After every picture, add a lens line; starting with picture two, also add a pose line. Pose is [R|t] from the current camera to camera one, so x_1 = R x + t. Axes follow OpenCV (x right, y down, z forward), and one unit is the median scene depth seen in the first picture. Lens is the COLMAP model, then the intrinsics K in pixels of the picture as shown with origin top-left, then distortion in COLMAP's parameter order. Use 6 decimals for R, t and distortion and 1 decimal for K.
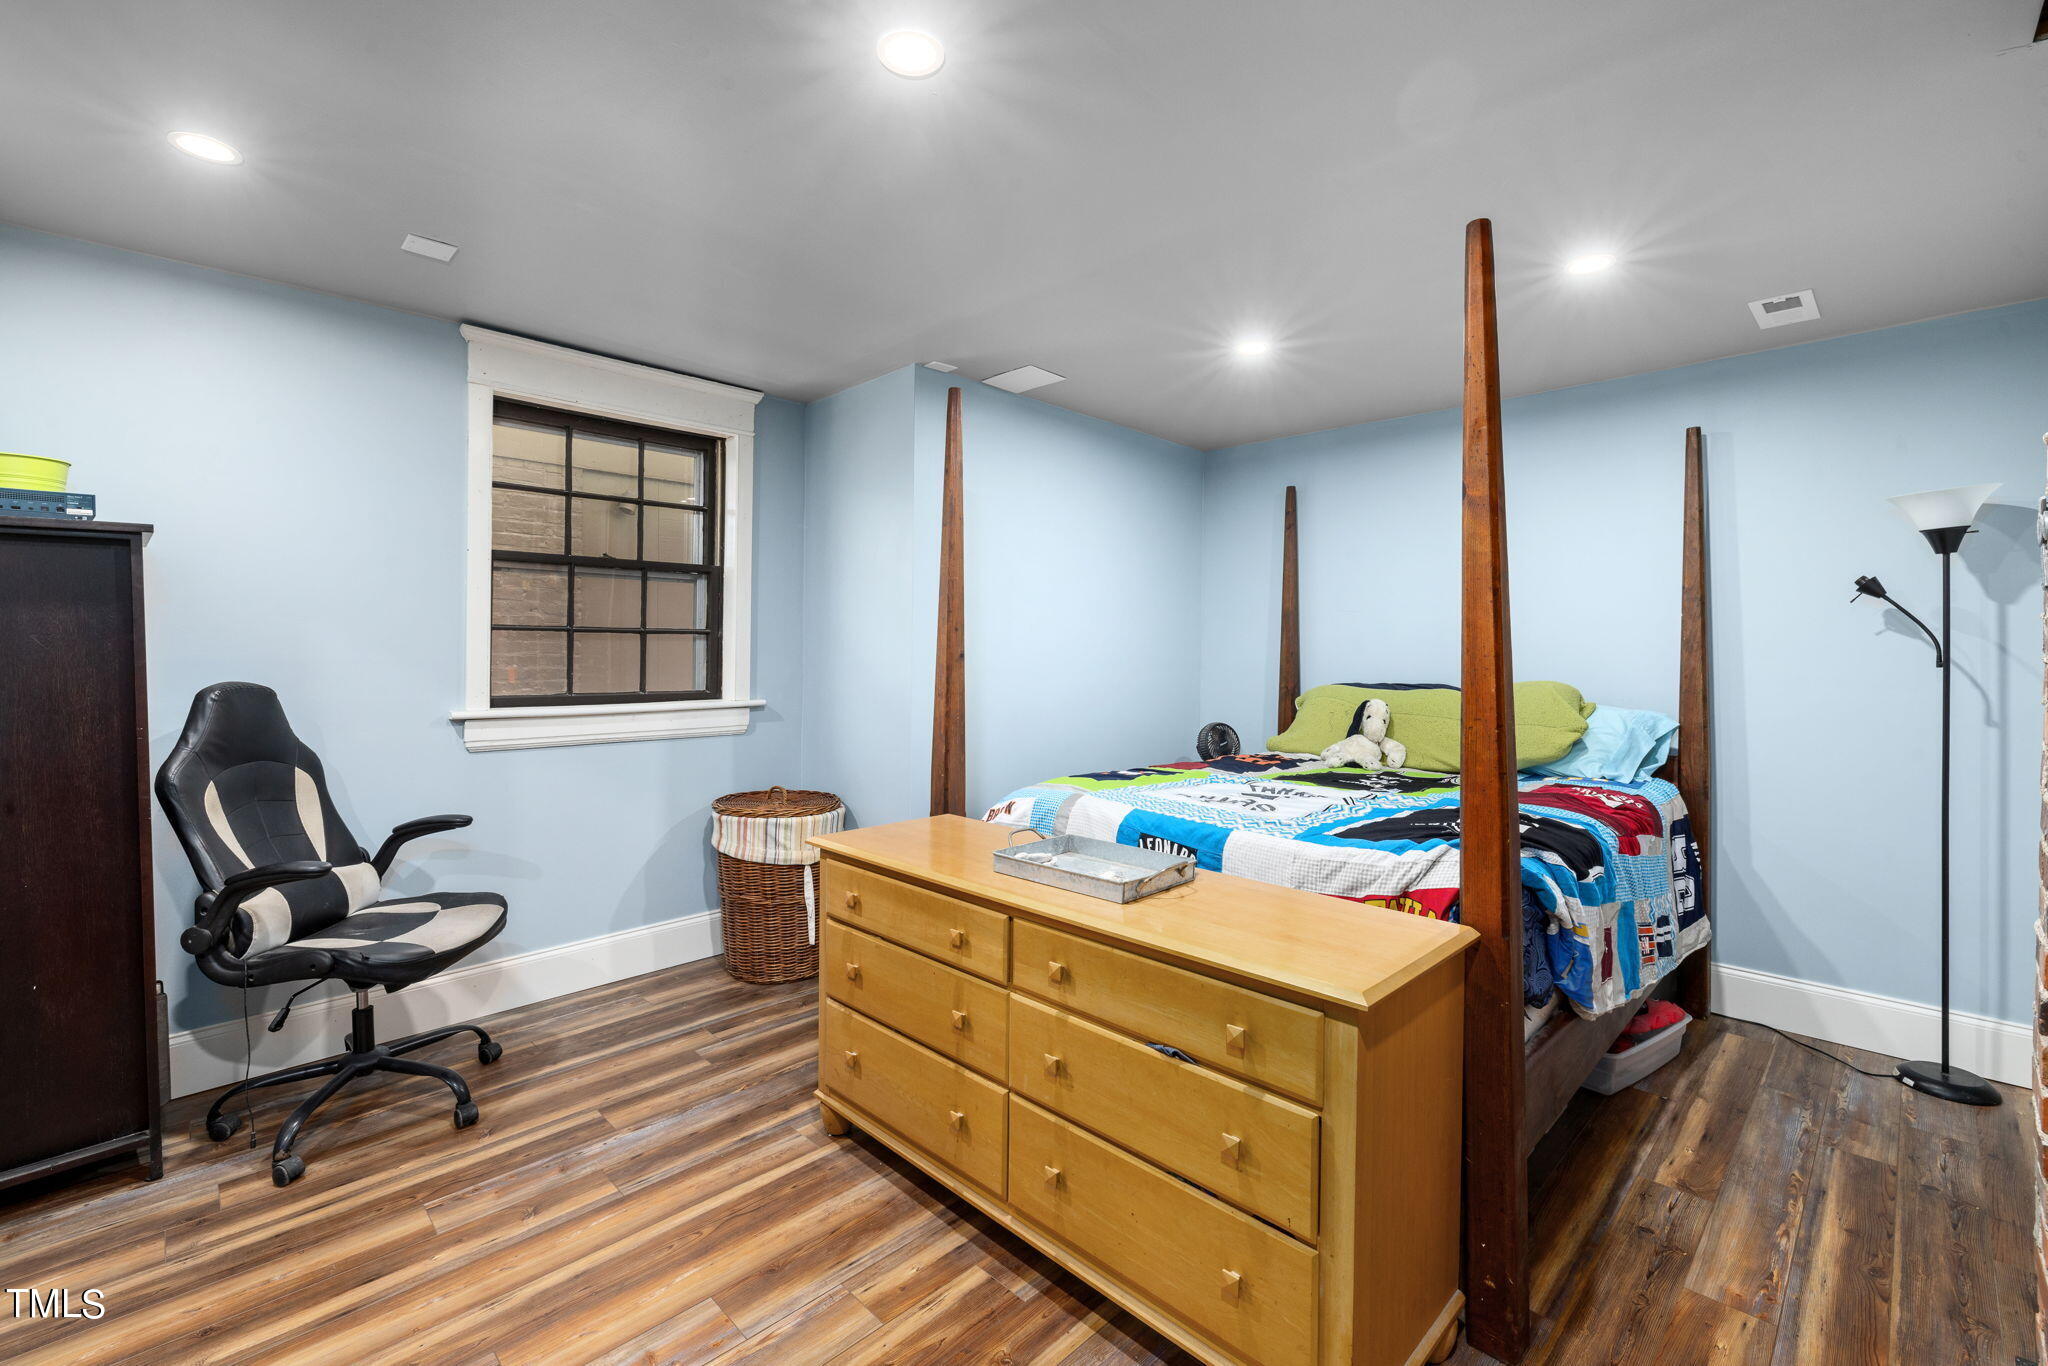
lens RADIAL K [[871.9, 0, 1015.5], [0, 871.9, 653.8], [0, 0, 1]] dist [-0.001135, -0.000005]
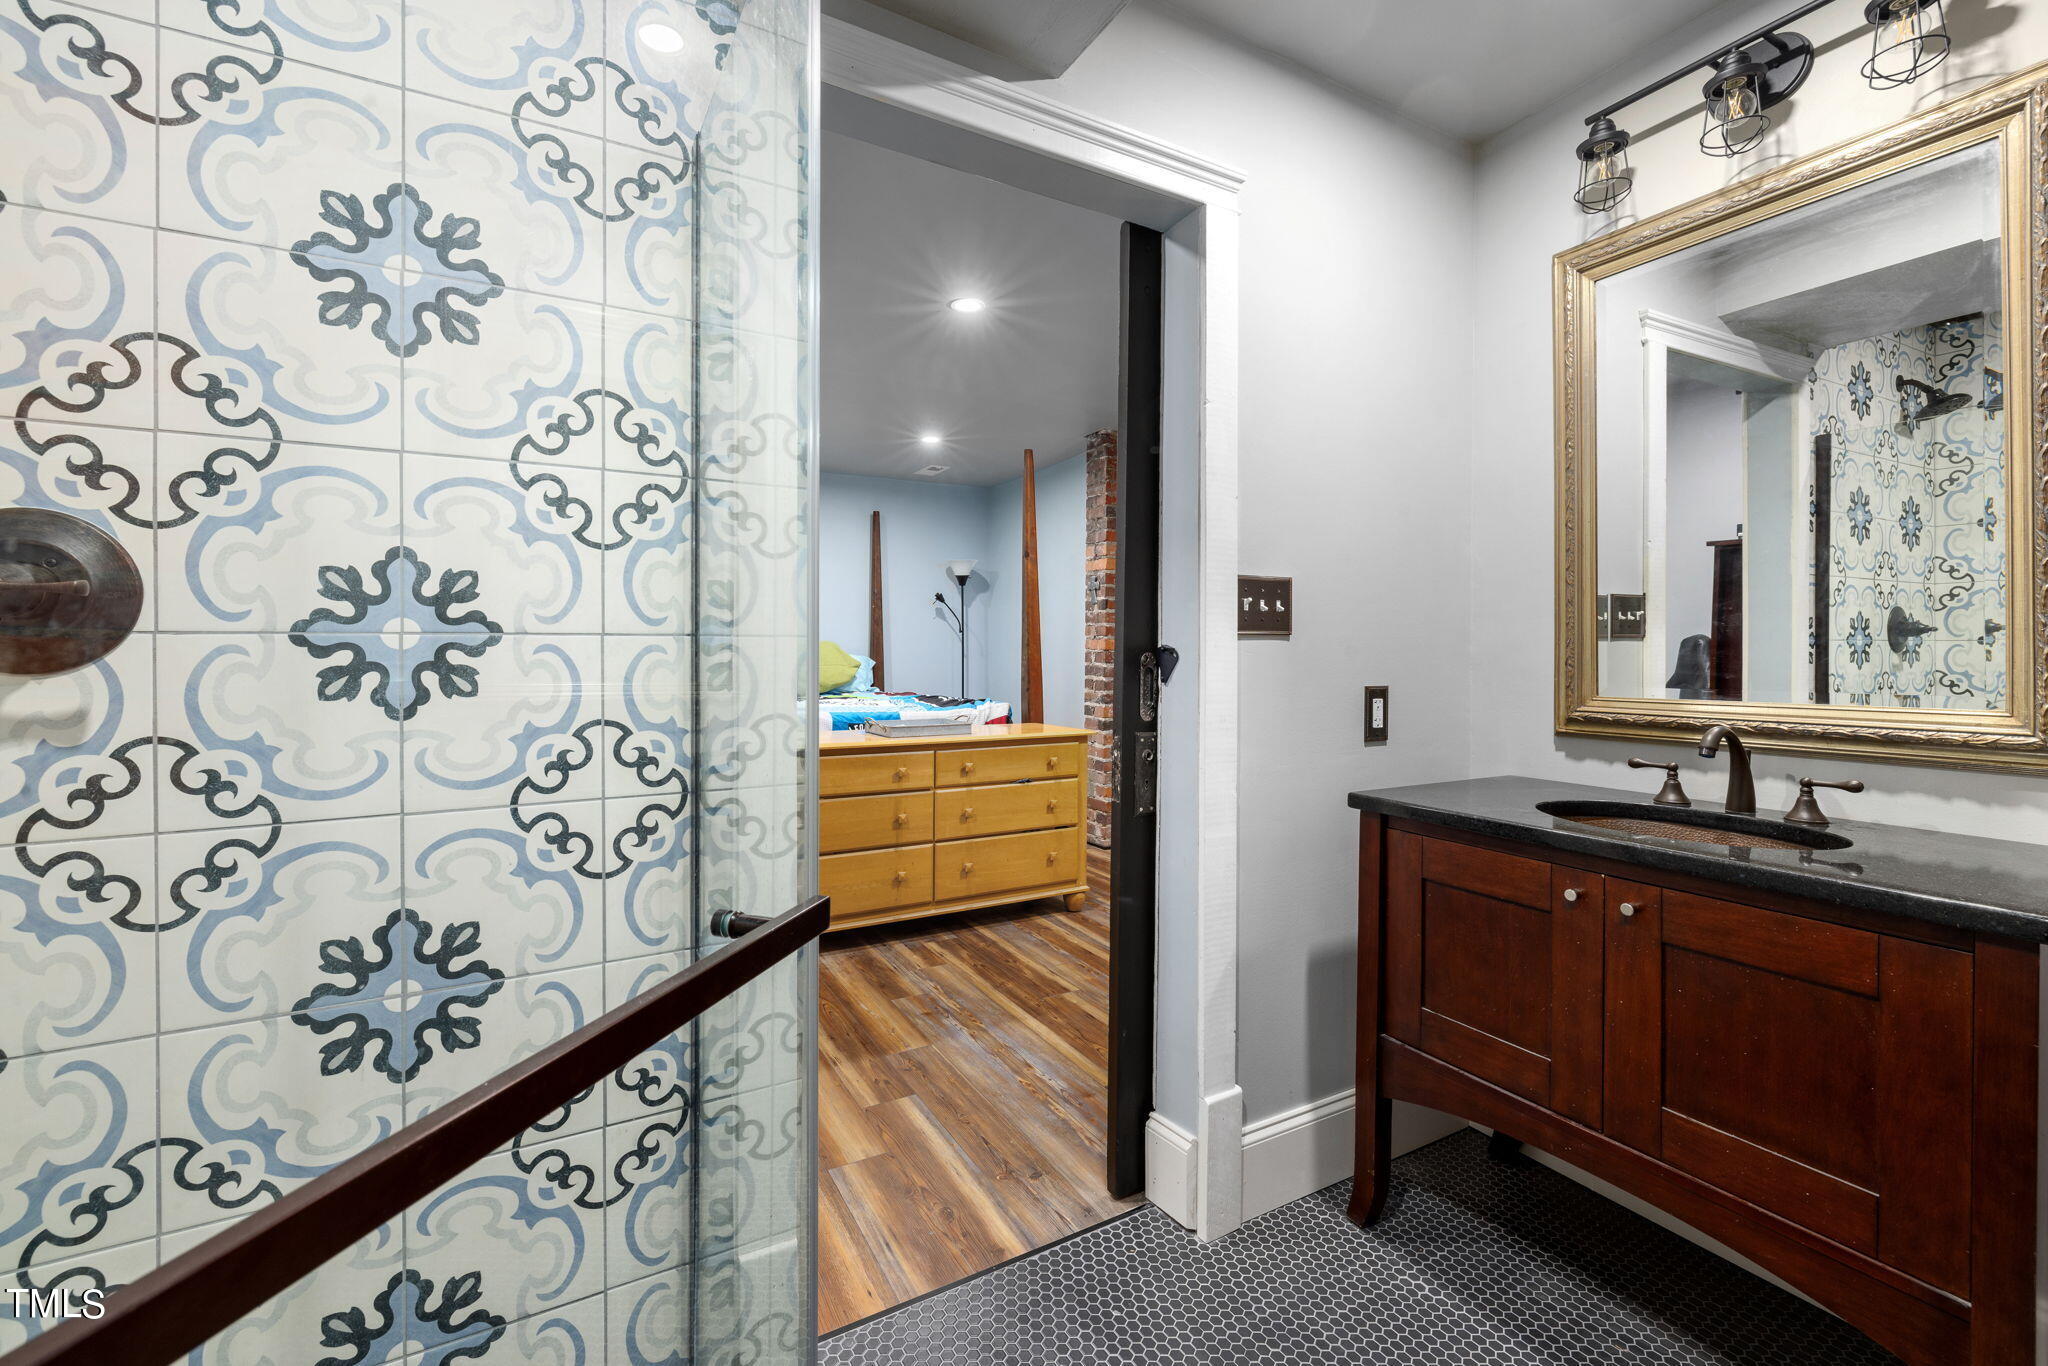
lens RADIAL K [[871.9, 0, 1015.5], [0, 871.9, 653.8], [0, 0, 1]] dist [-0.001135, -0.000005]
pose [[0.250274, -0.007842, 0.968143, -1.671817], [-0.003935, 0.999951, 0.009117, 0.067967], [-0.968167, -0.006092, 0.250230, 0.333467]]
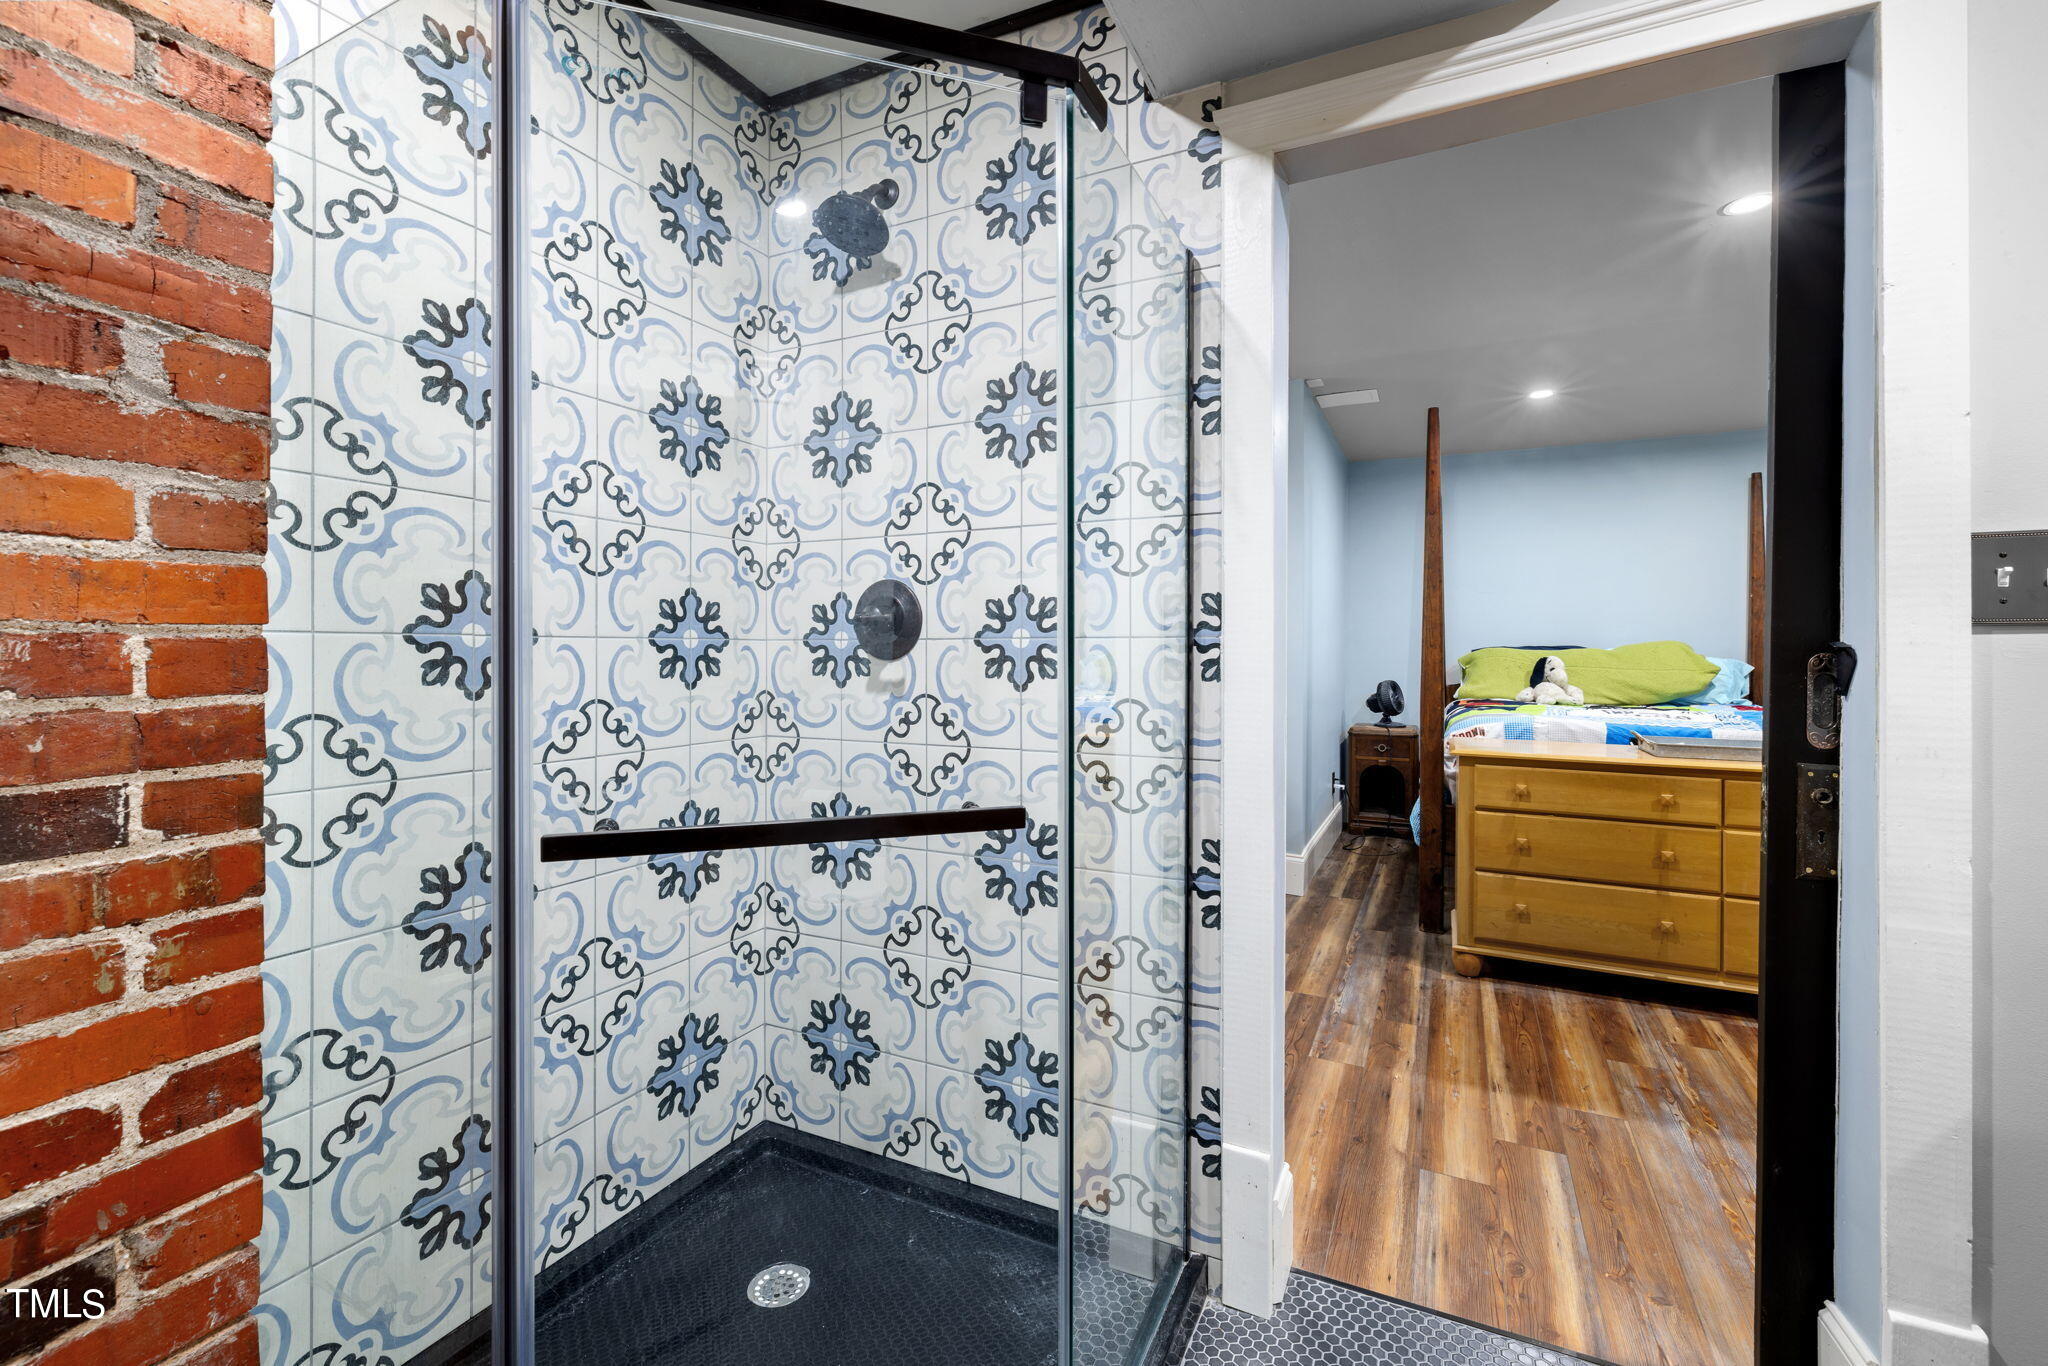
lens RADIAL K [[880.9, 0, 1006.4], [0, 880.9, 647.4], [0, 0, 1]] dist [0.000681, 0.000049]
pose [[0.944247, -0.000114, 0.329239, -1.543851], [-0.000628, 0.999997, 0.002146, 0.069051], [-0.329239, -0.002234, 0.944244, -0.012132]]
